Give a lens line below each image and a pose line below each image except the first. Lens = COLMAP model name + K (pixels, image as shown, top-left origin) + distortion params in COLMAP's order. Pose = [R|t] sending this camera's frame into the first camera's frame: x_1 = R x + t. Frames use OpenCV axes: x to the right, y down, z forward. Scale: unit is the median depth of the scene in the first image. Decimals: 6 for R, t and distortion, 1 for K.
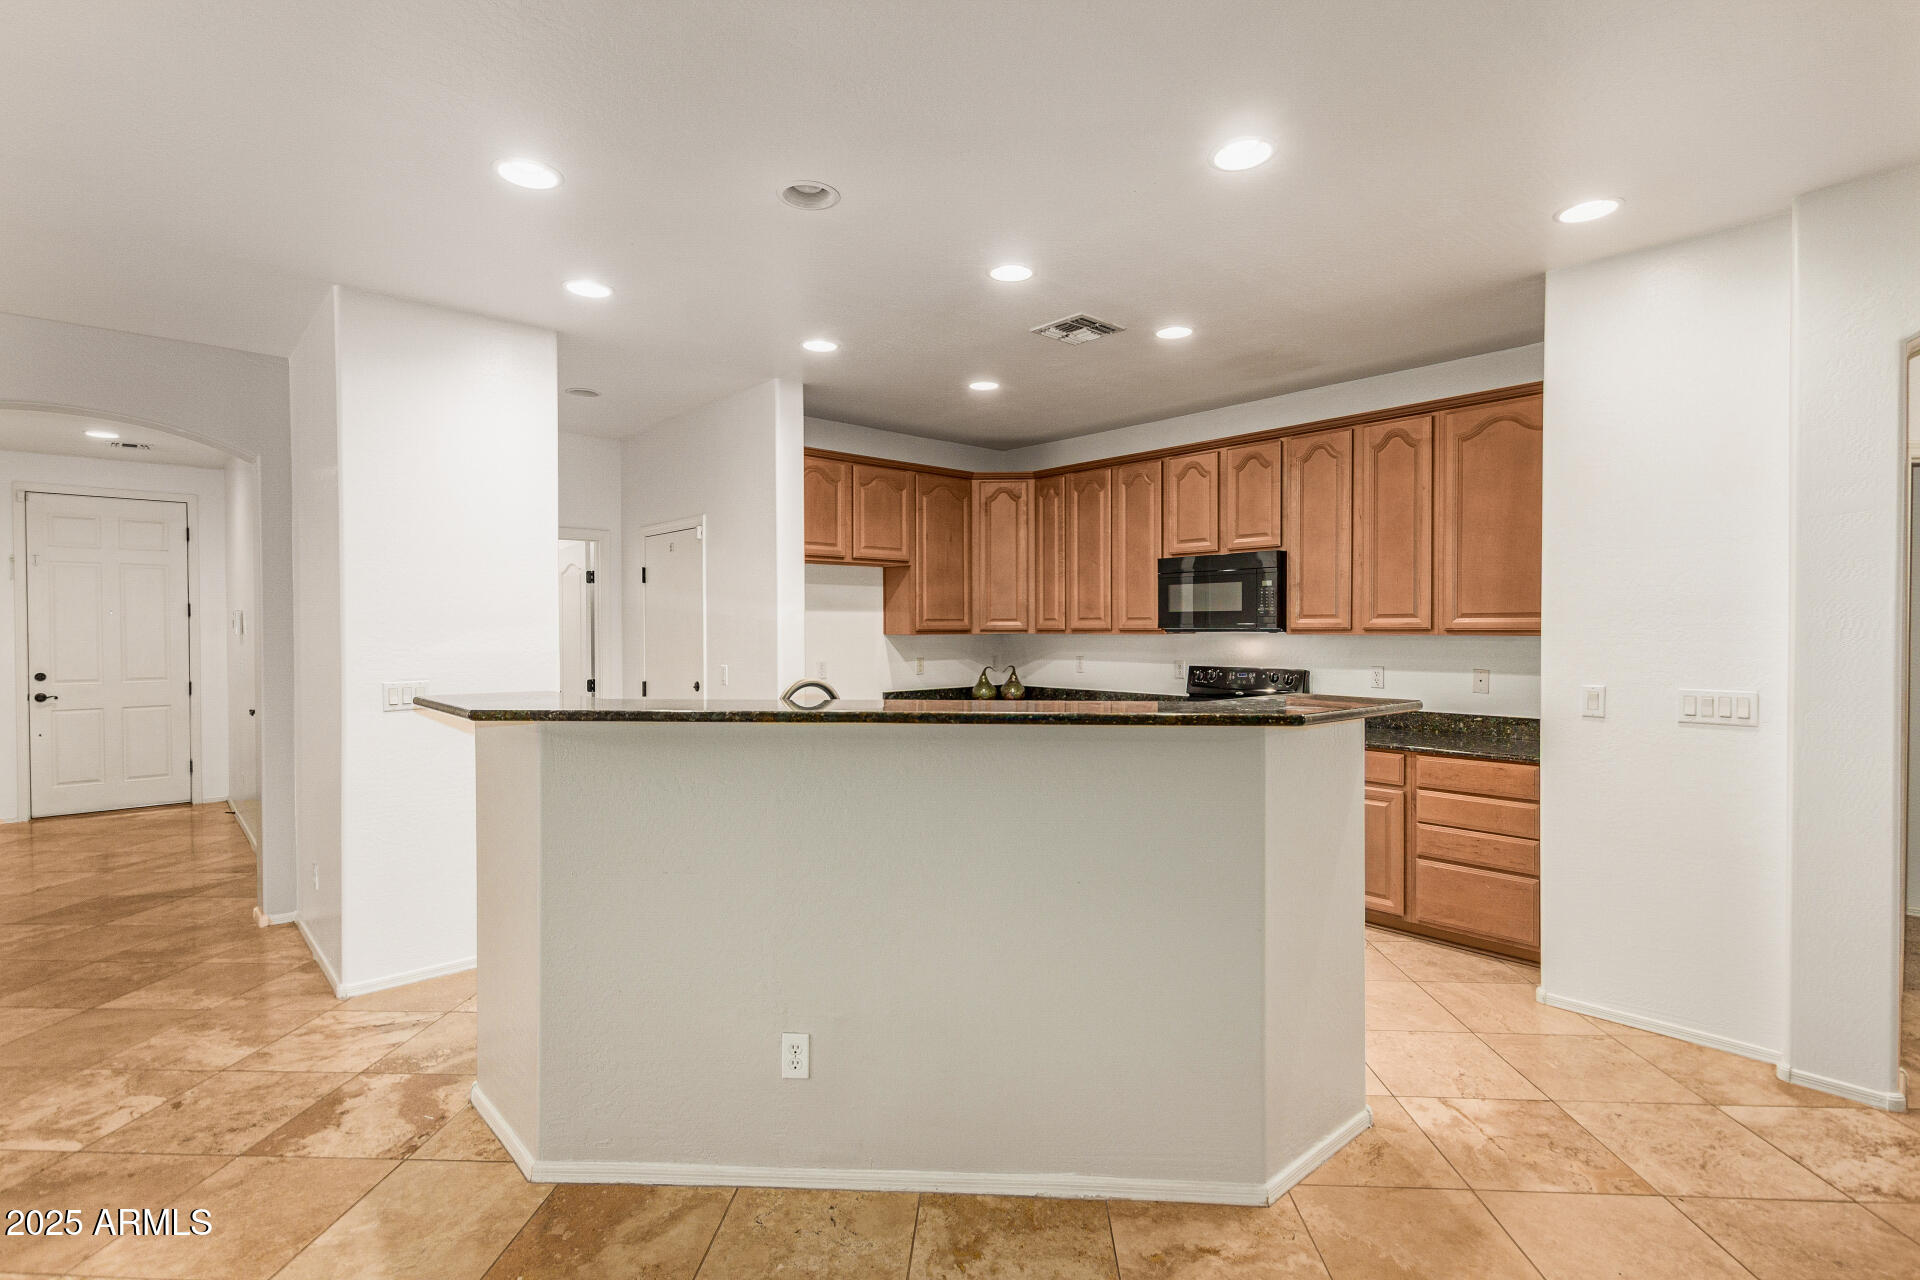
lens RADIAL K [[906.7, 0, 966.9], [0, 906.7, 637.4], [0, 0, 1]] dist [0.010848, -0.003604]
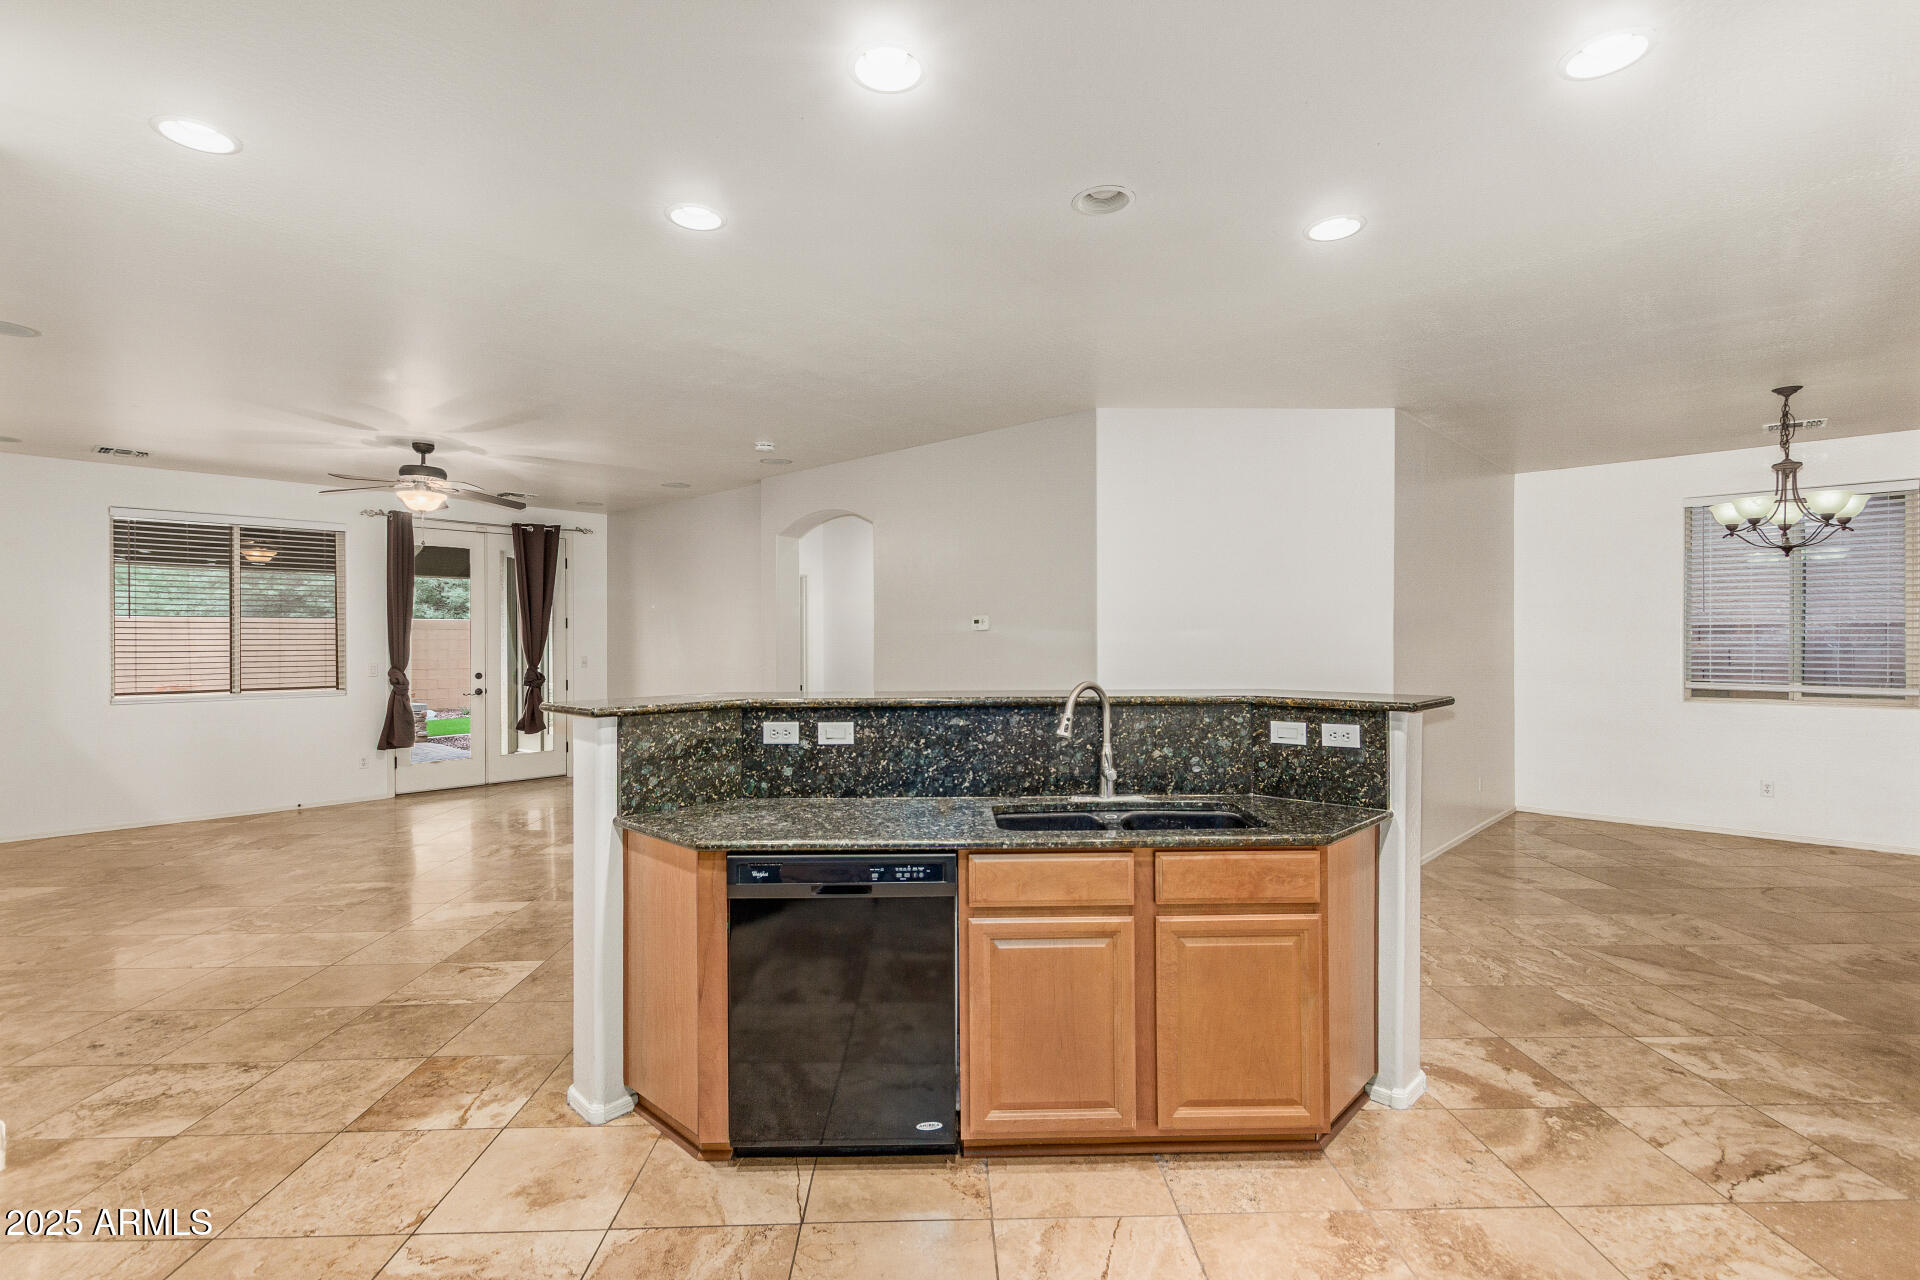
lens RADIAL K [[906.7, 0, 961.9], [0, 906.7, 644.1], [0, 0, 1]] dist [0.010848, -0.003604]
pose [[-0.997101, 0.006452, -0.075819, 0.036228], [0.005193, 0.999846, 0.016780, -0.011322], [0.075916, 0.016338, -0.996980, 1.225330]]
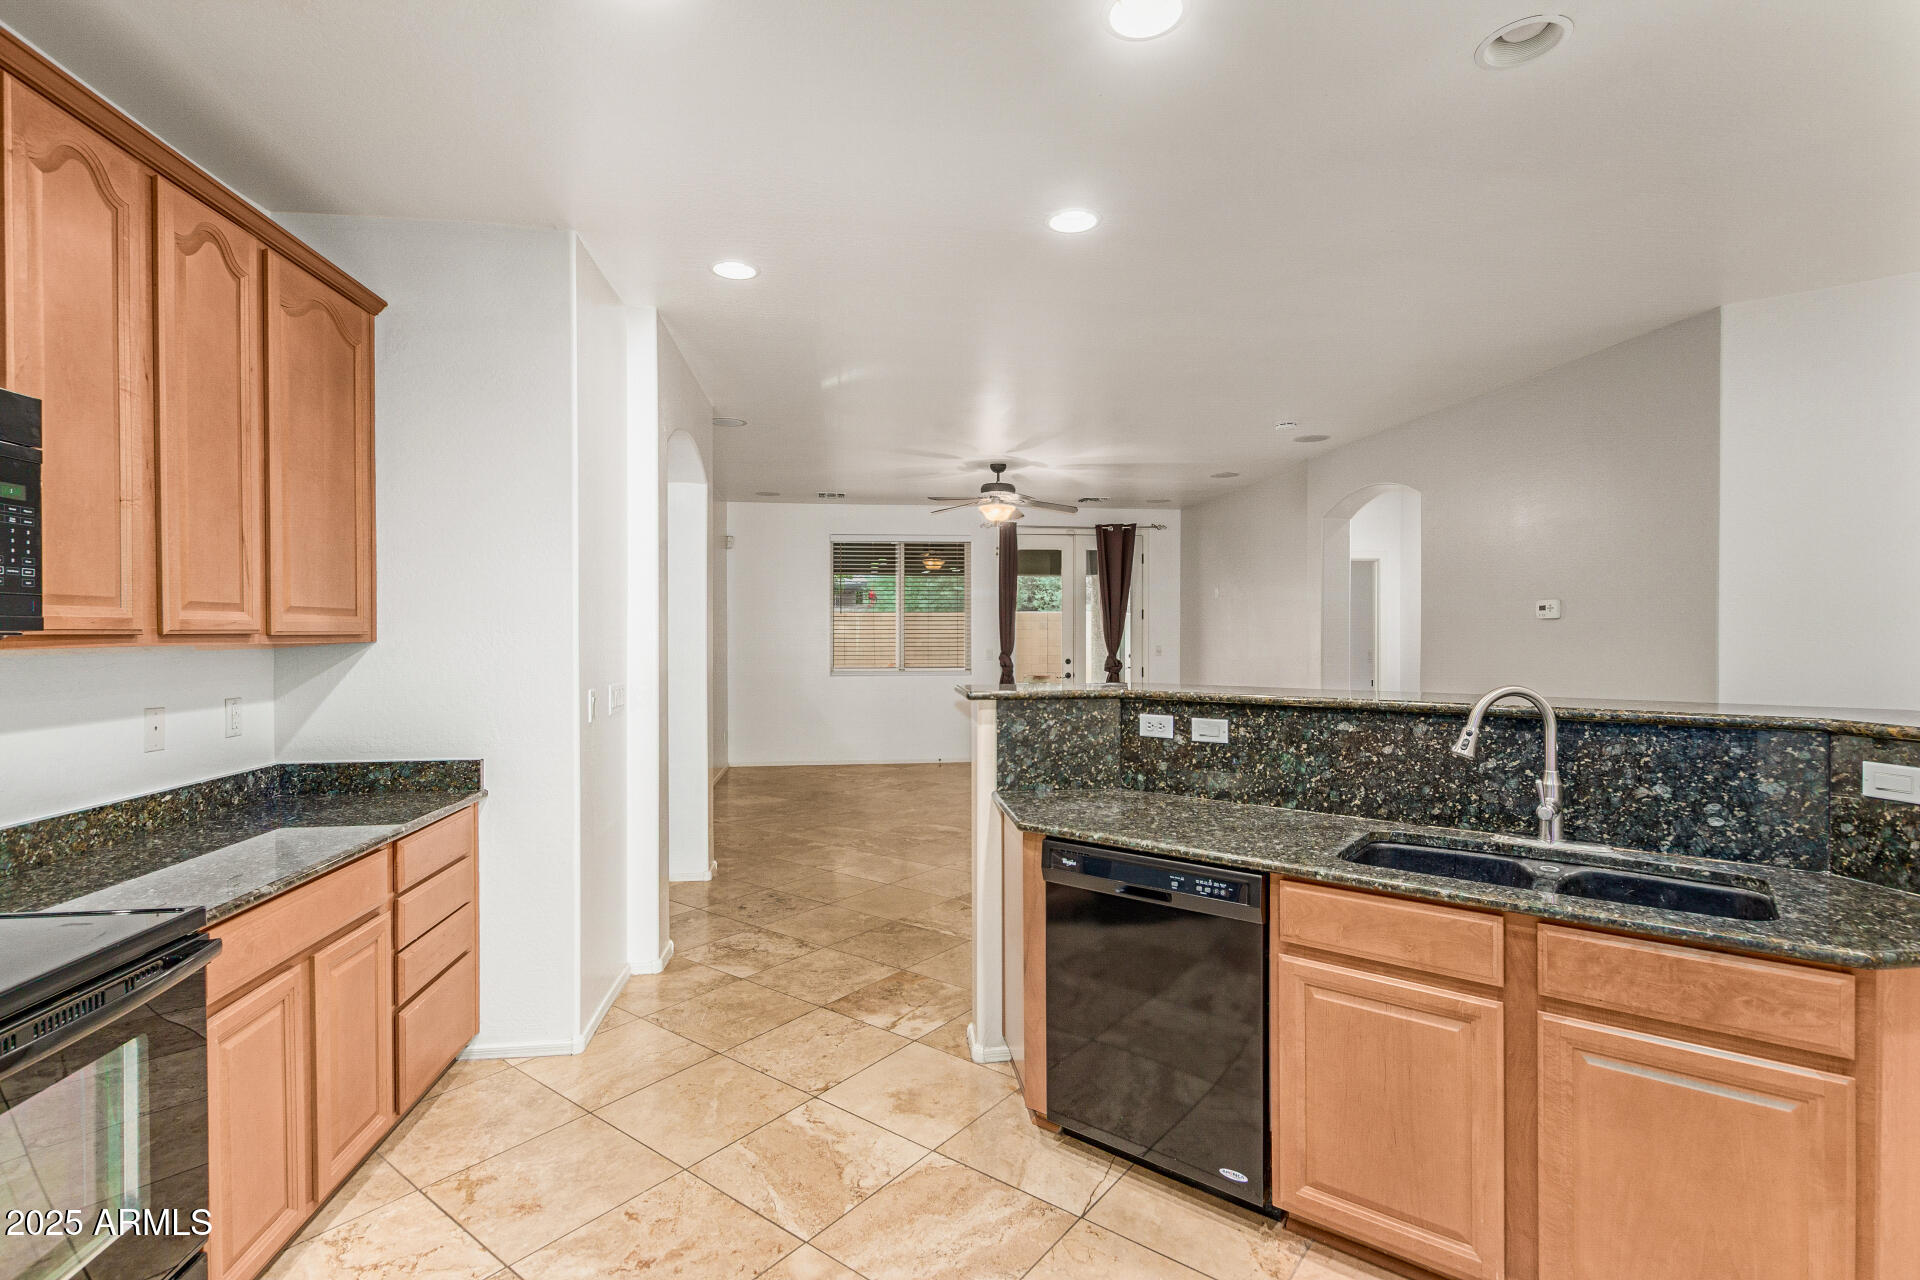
lens RADIAL K [[906.7, 0, 957.5], [0, 906.7, 641.6], [0, 0, 1]] dist [0.010848, -0.003604]
pose [[-0.814270, -0.002643, 0.580480, -0.143465], [0.010790, 0.999748, 0.019688, -0.010263], [-0.580386, 0.022295, -0.814036, 1.162587]]
